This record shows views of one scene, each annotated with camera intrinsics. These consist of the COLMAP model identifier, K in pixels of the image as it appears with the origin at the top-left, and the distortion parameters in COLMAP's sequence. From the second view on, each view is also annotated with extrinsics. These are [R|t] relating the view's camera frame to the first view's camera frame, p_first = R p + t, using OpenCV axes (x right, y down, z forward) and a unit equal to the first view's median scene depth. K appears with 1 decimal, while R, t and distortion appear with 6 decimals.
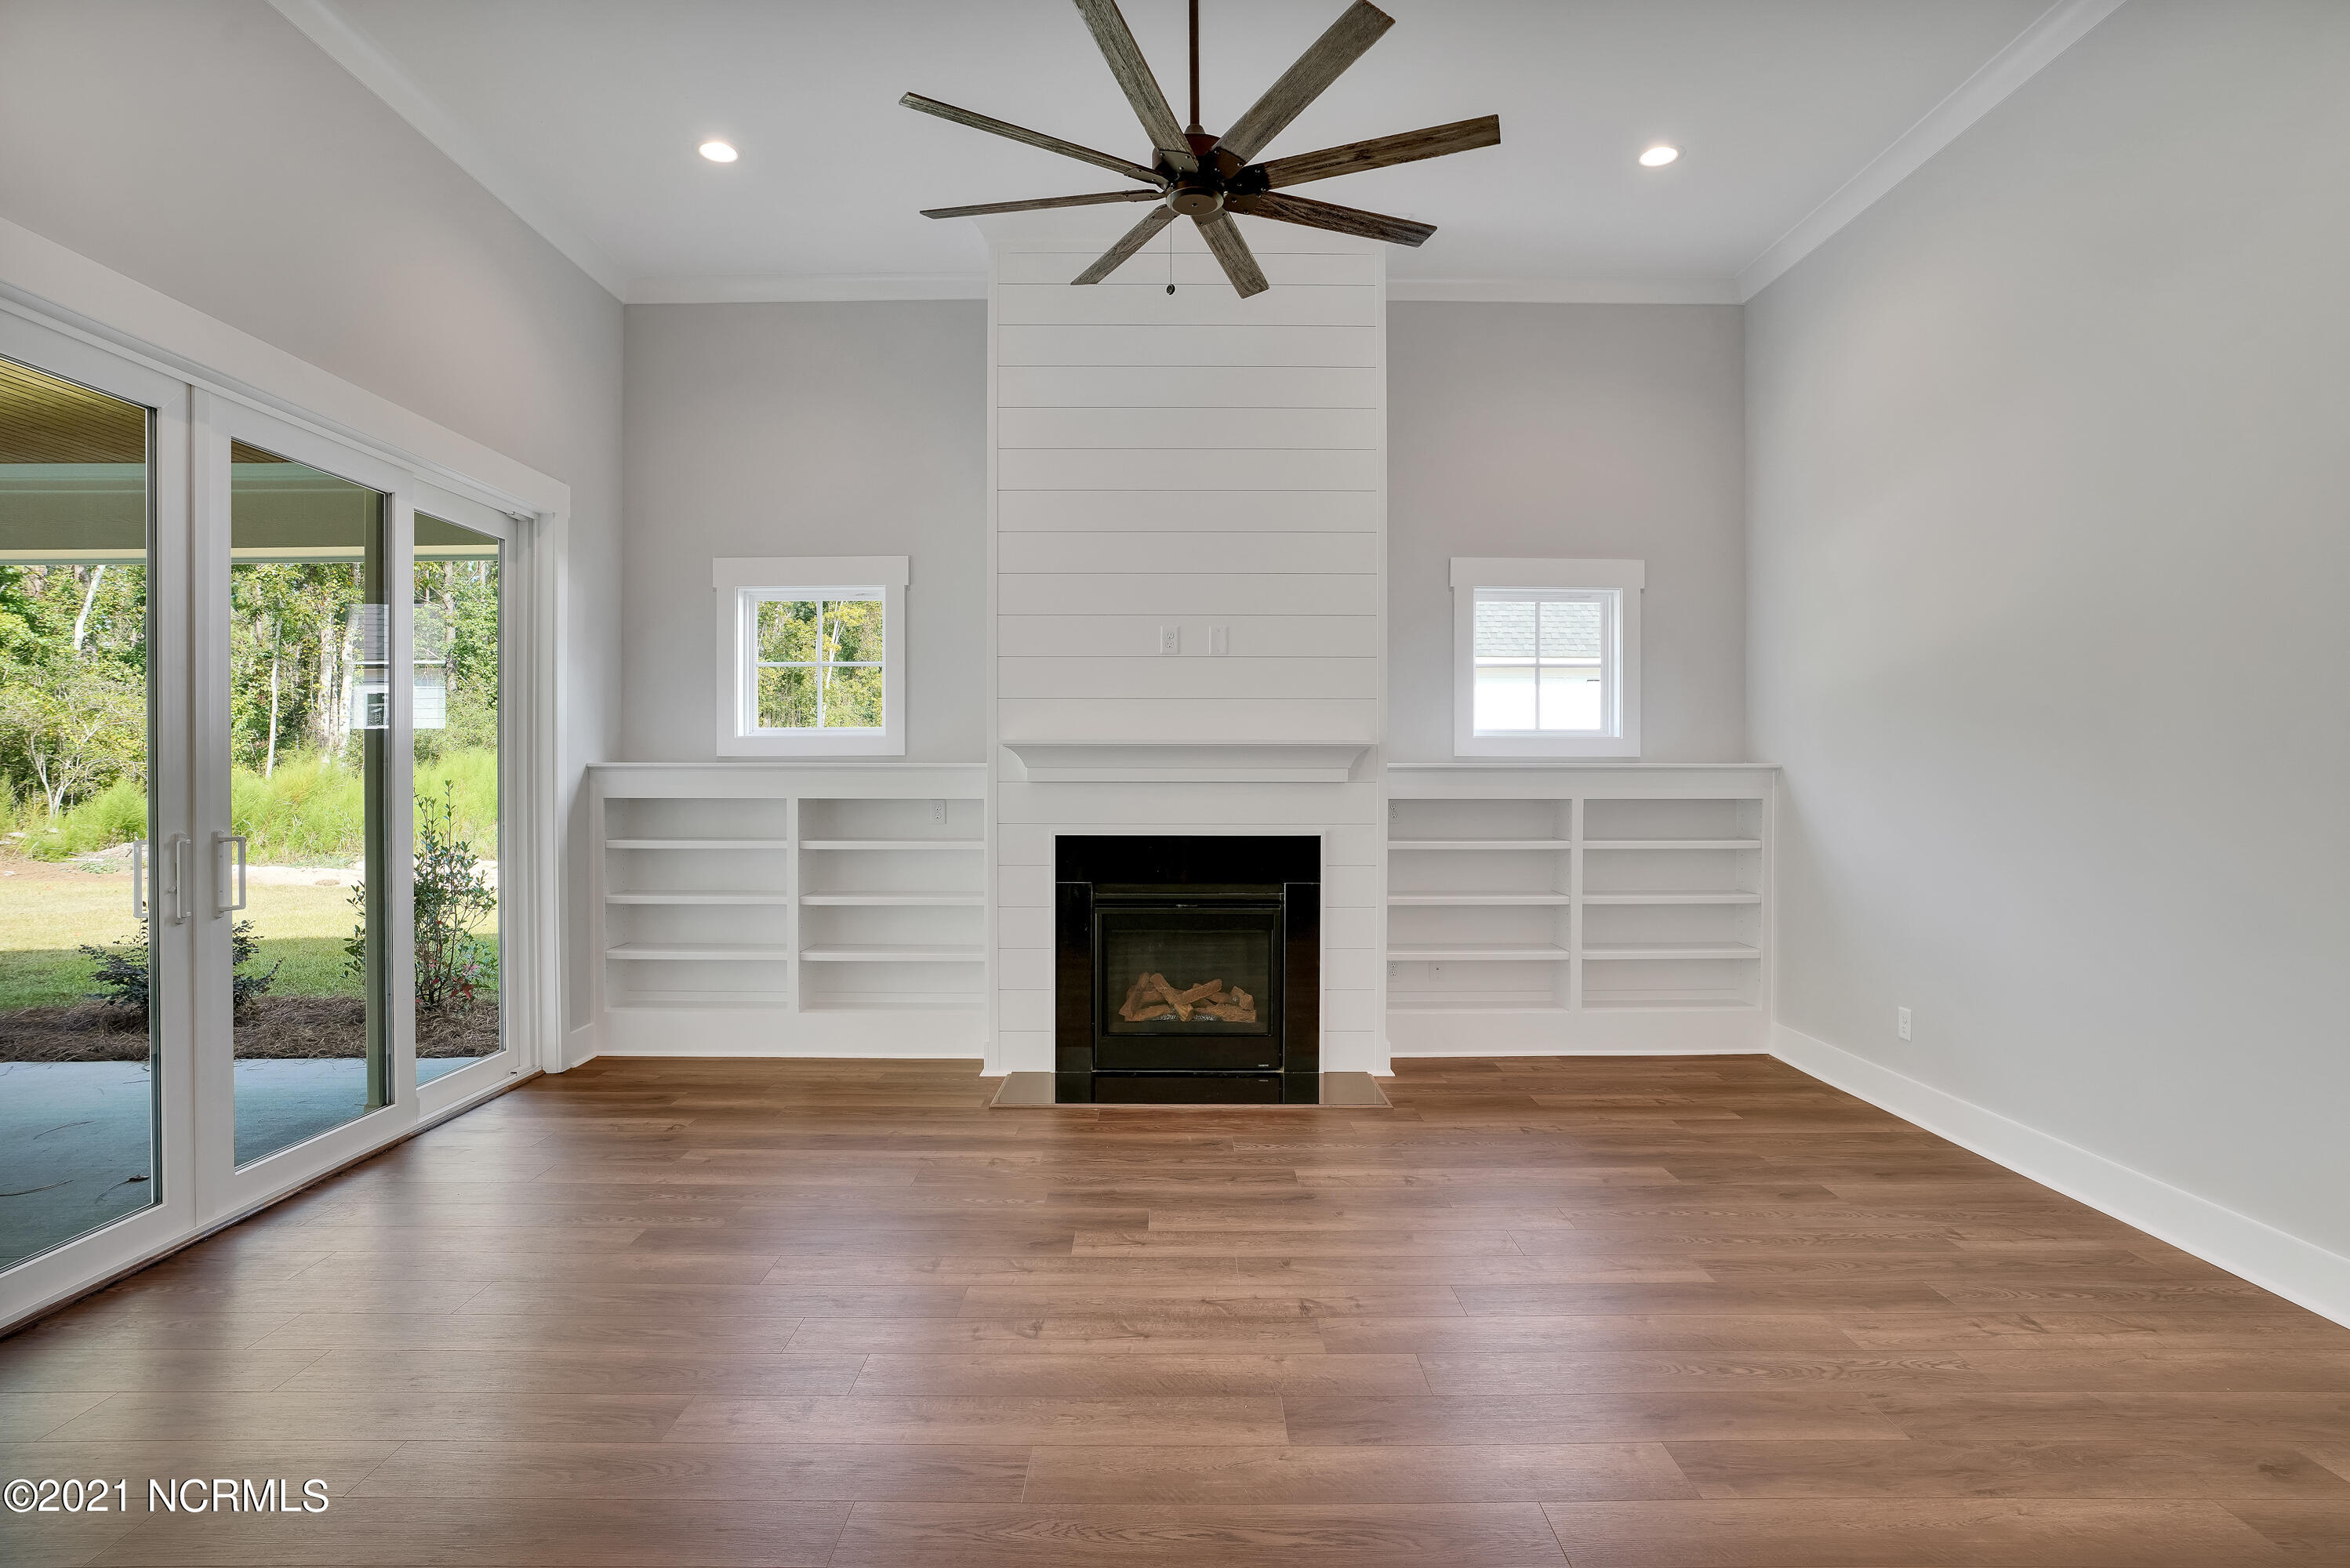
lens RADIAL K [[1191.6, 0, 1174.3], [0, 1191.6, 773.4], [0, 0, 1]] dist [-0.066957, 0.032653]
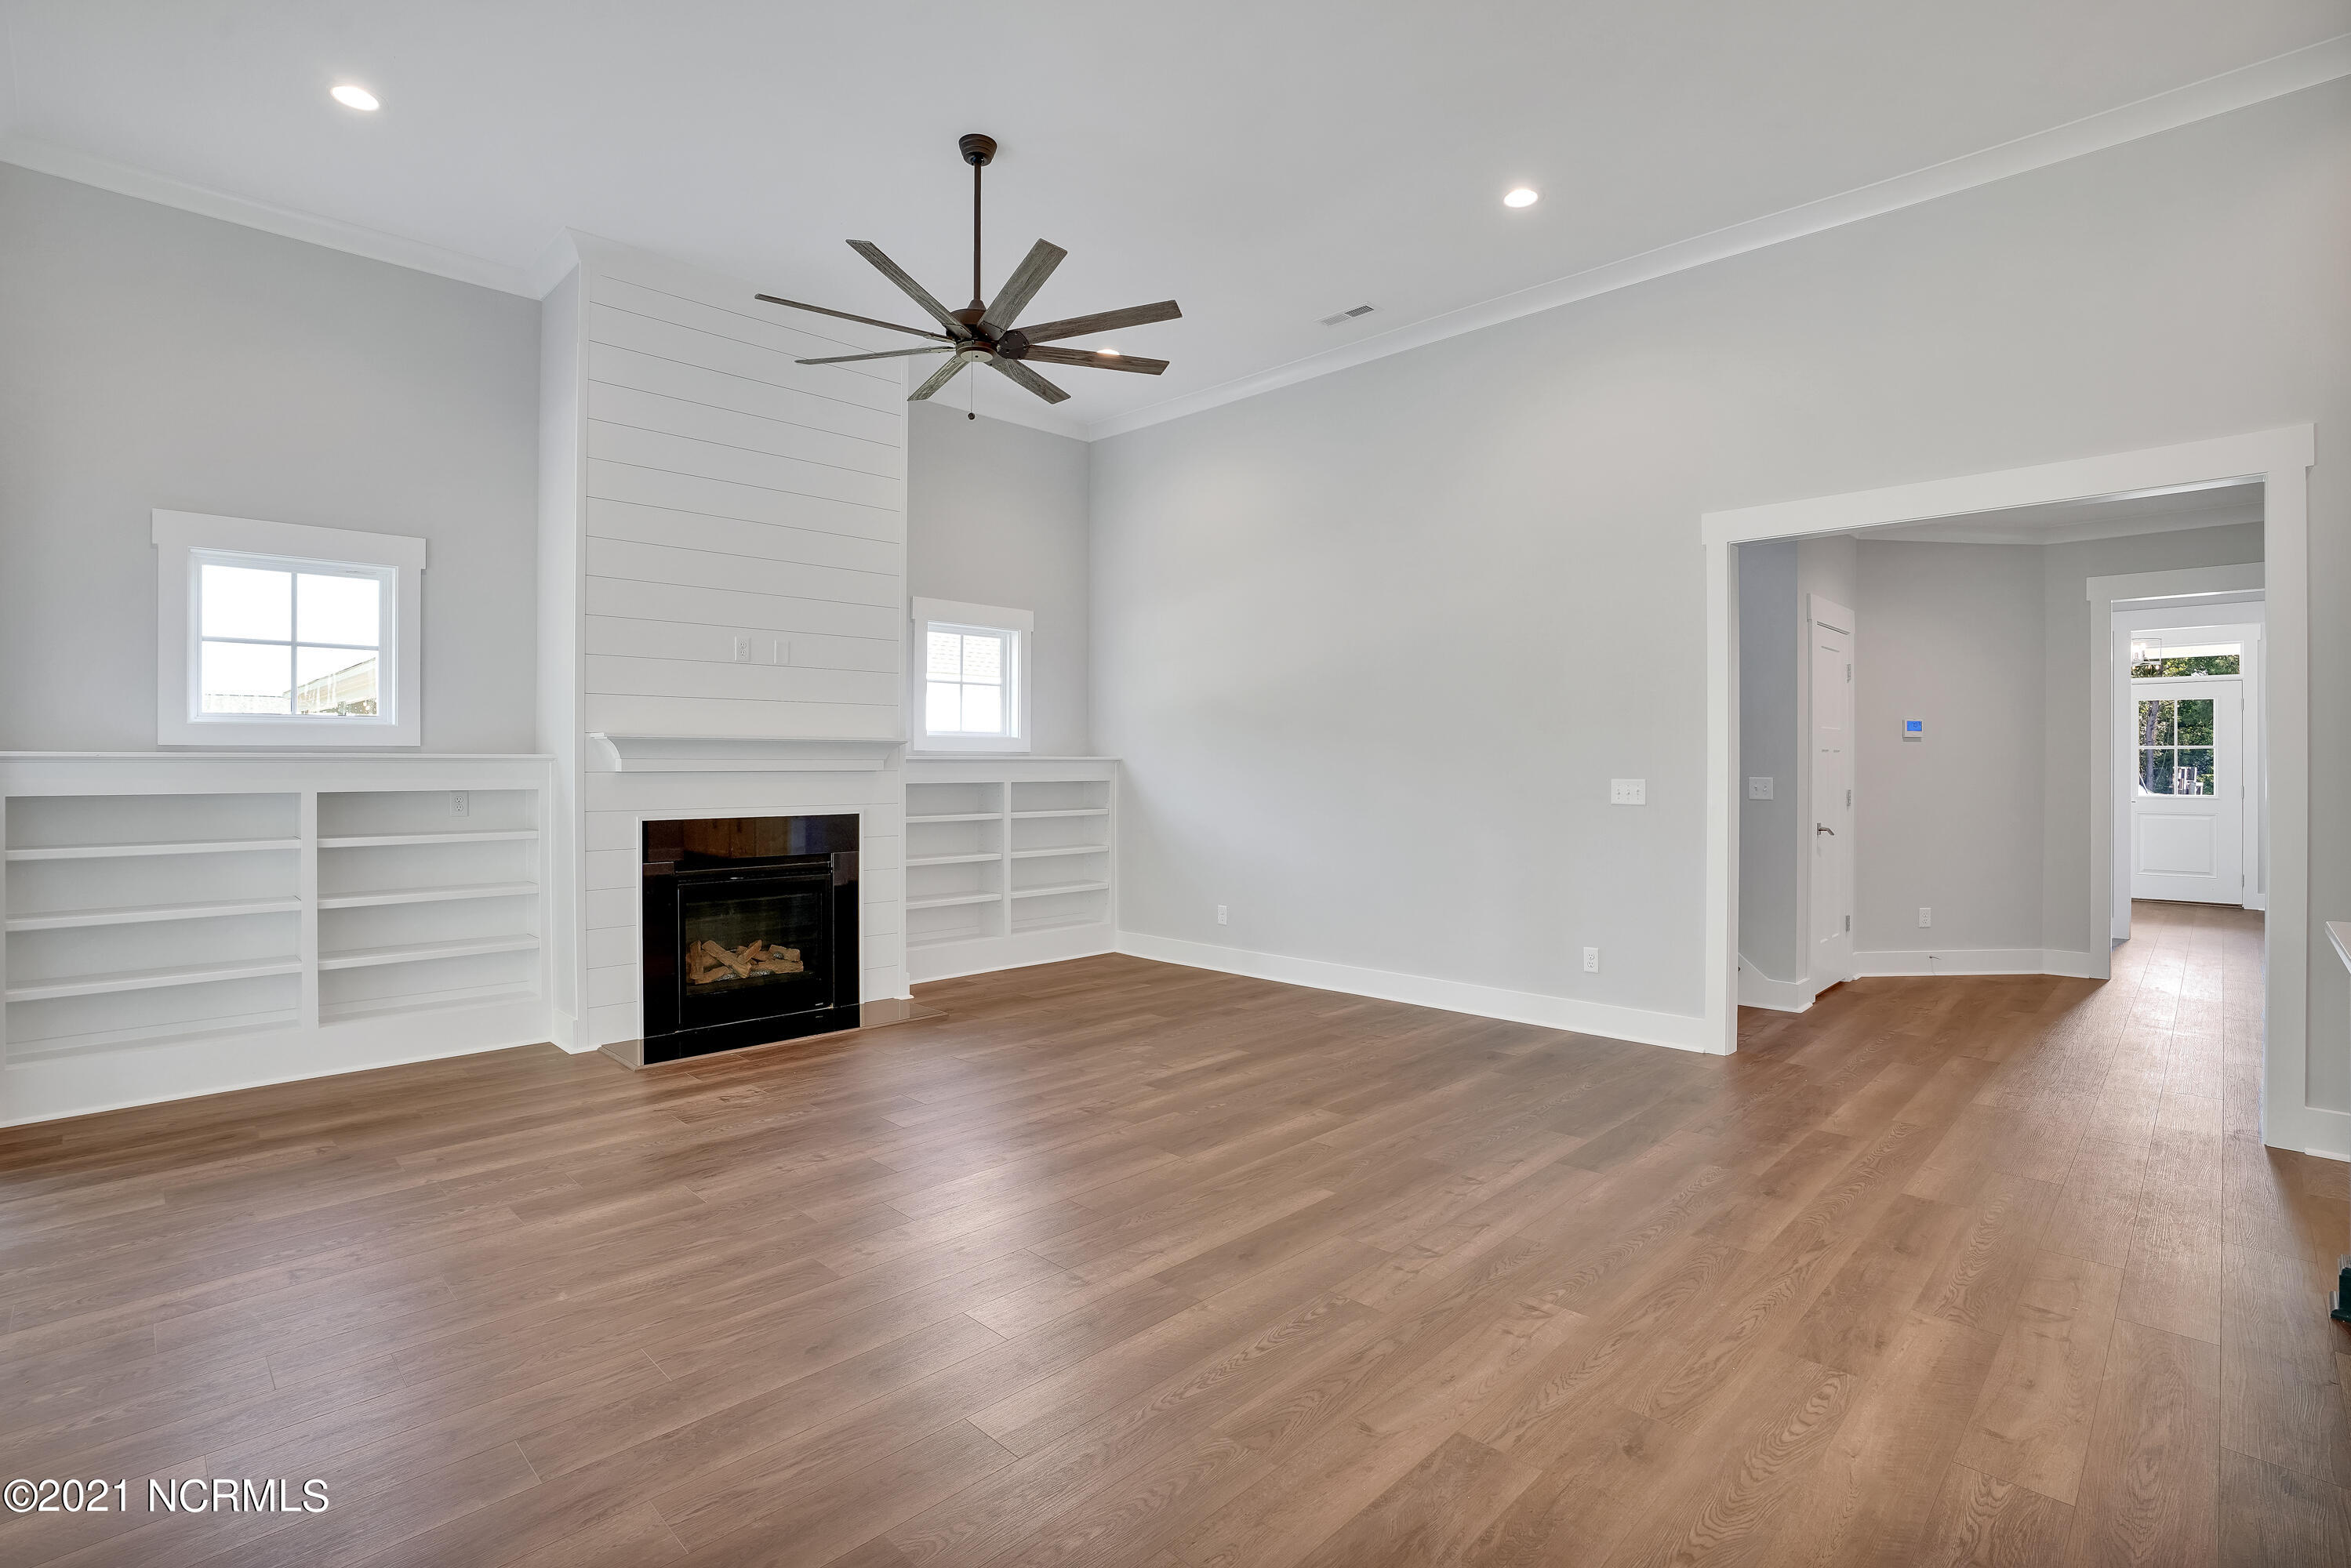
lens RADIAL K [[1103.4, 0, 1182.9], [0, 1103.4, 756.5], [0, 0, 1]] dist [-0.062258, 0.022316]
pose [[0.708616, 0.003061, 0.705587, -0.445801], [0.001698, 0.999980, -0.006043, -0.000177], [-0.705592, 0.005480, 0.708597, -0.057497]]
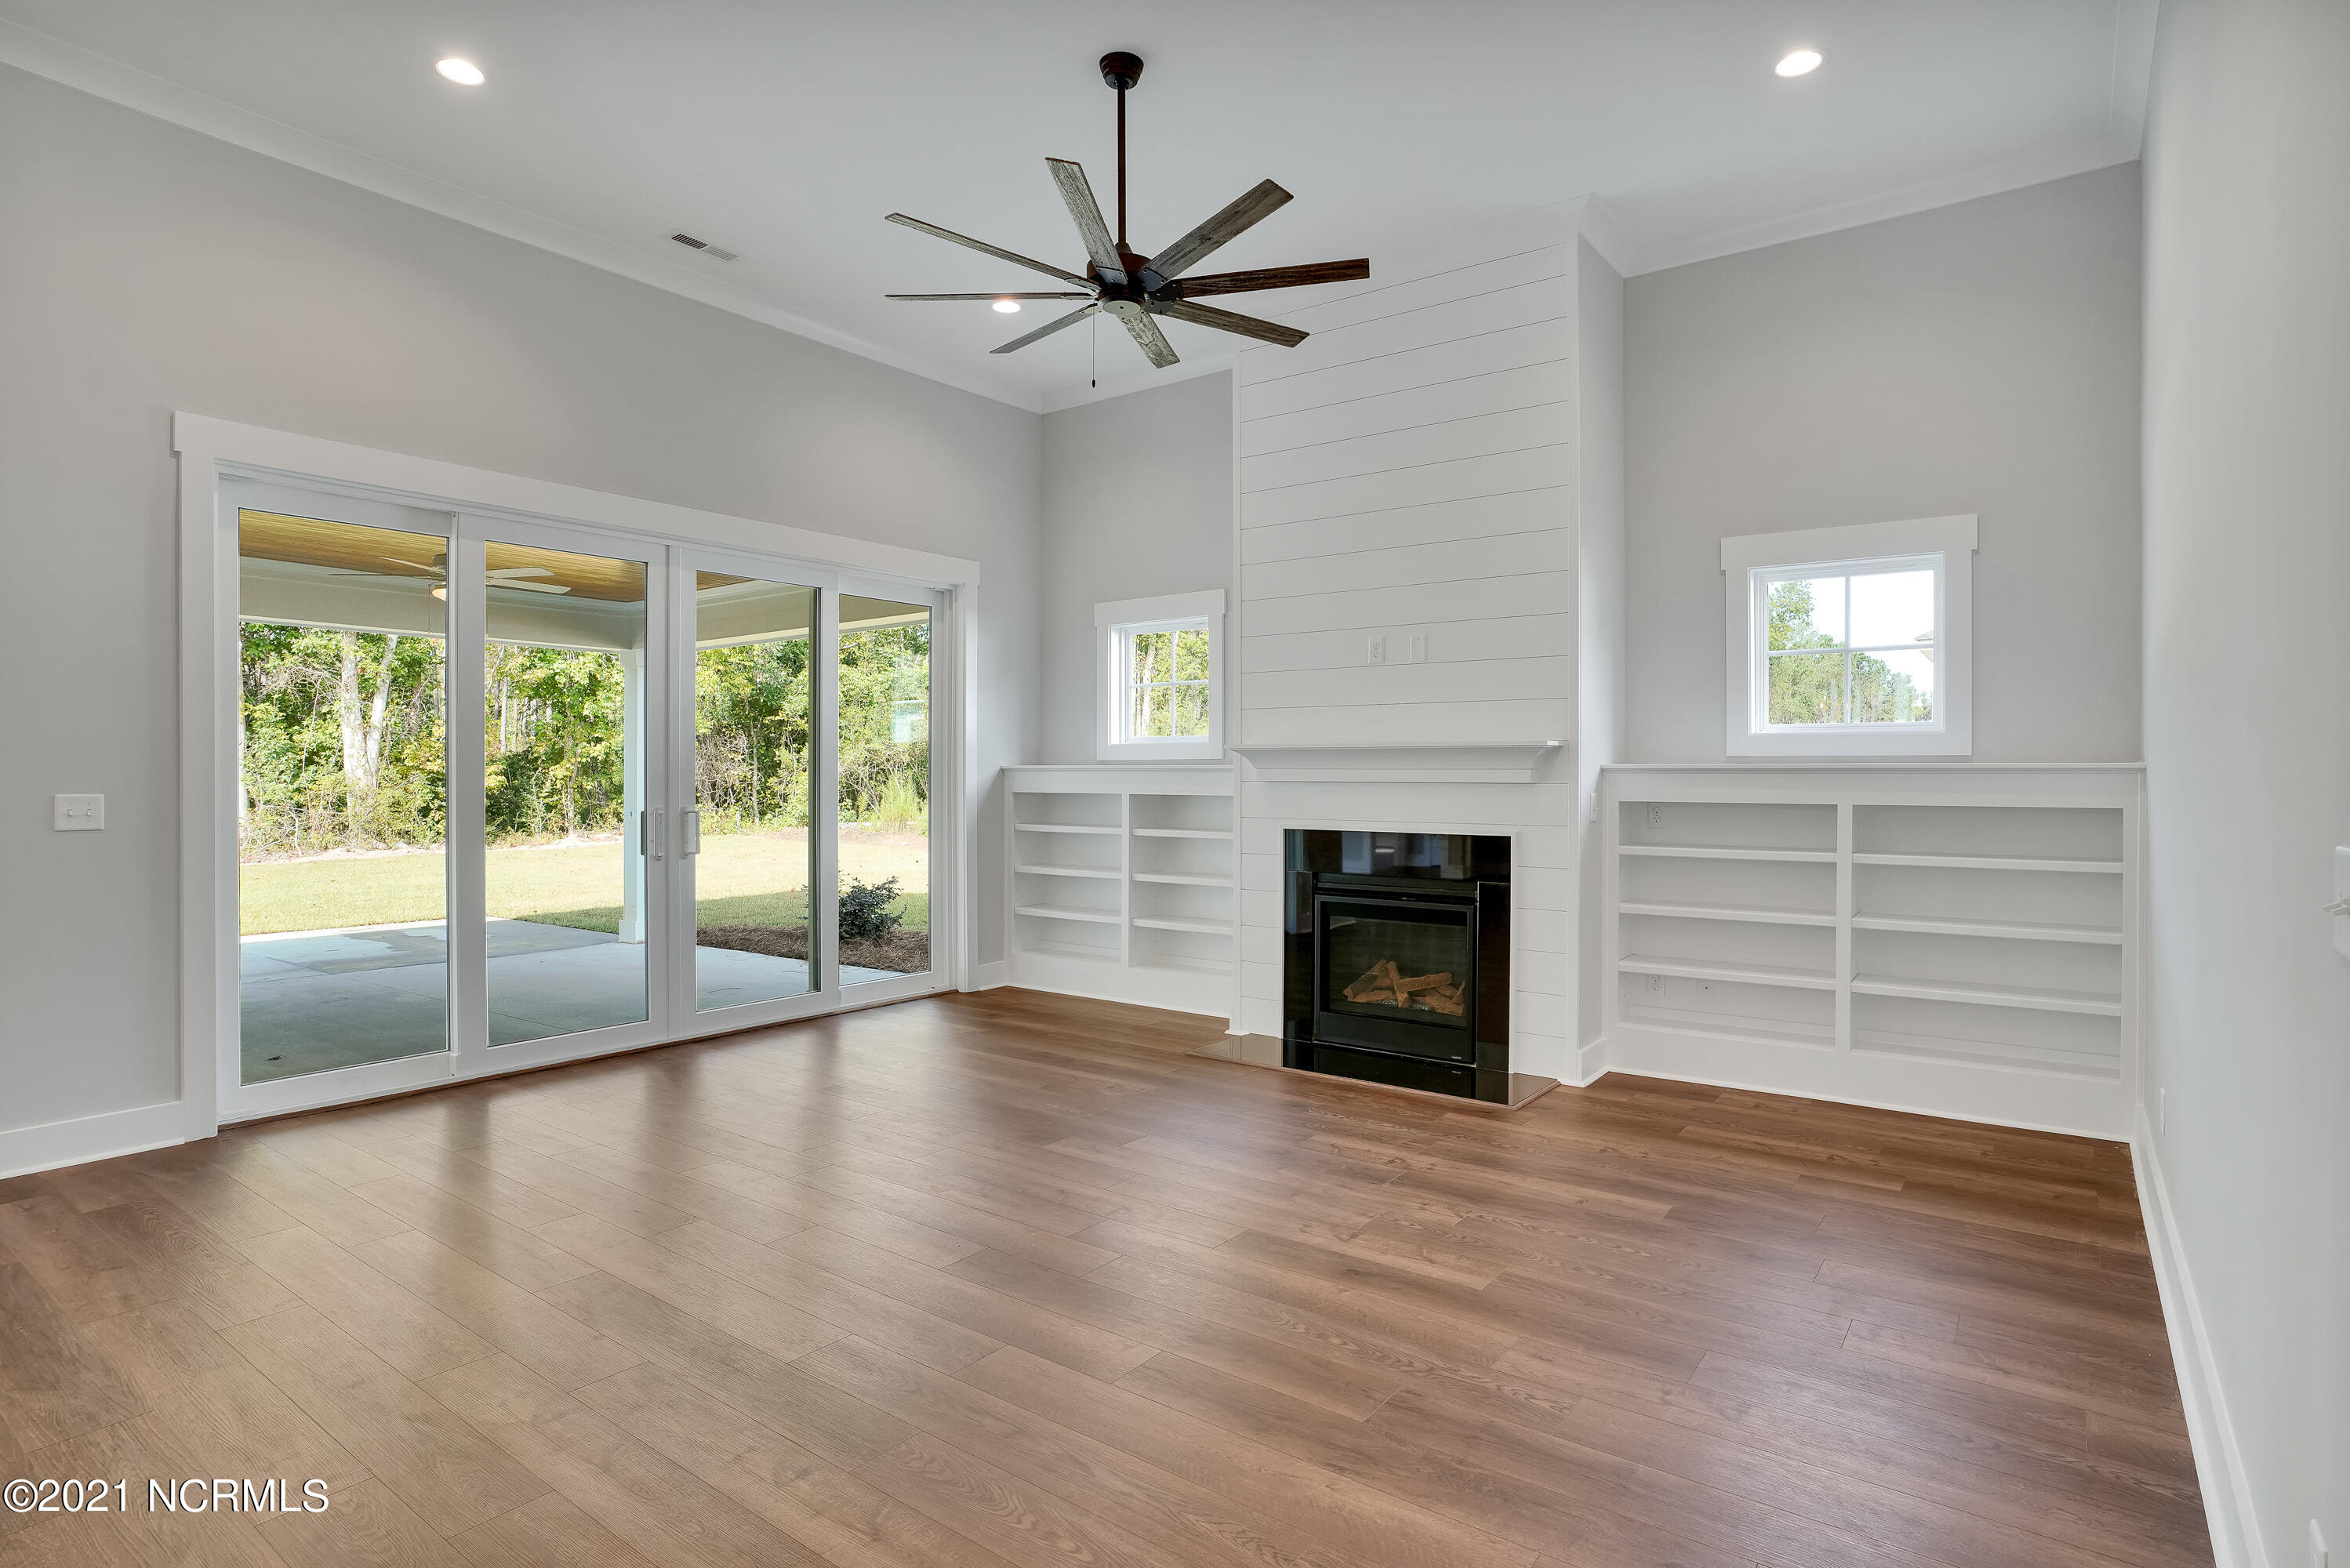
lens RADIAL K [[1191.6, 0, 1174.3], [0, 1191.6, 773.4], [0, 0, 1]] dist [-0.066957, 0.032653]
pose [[0.802856, 0.000524, -0.596172, 0.484328], [-0.002034, 0.999996, -0.001861, 0.001764], [0.596169, 0.002706, 0.802854, 0.028597]]
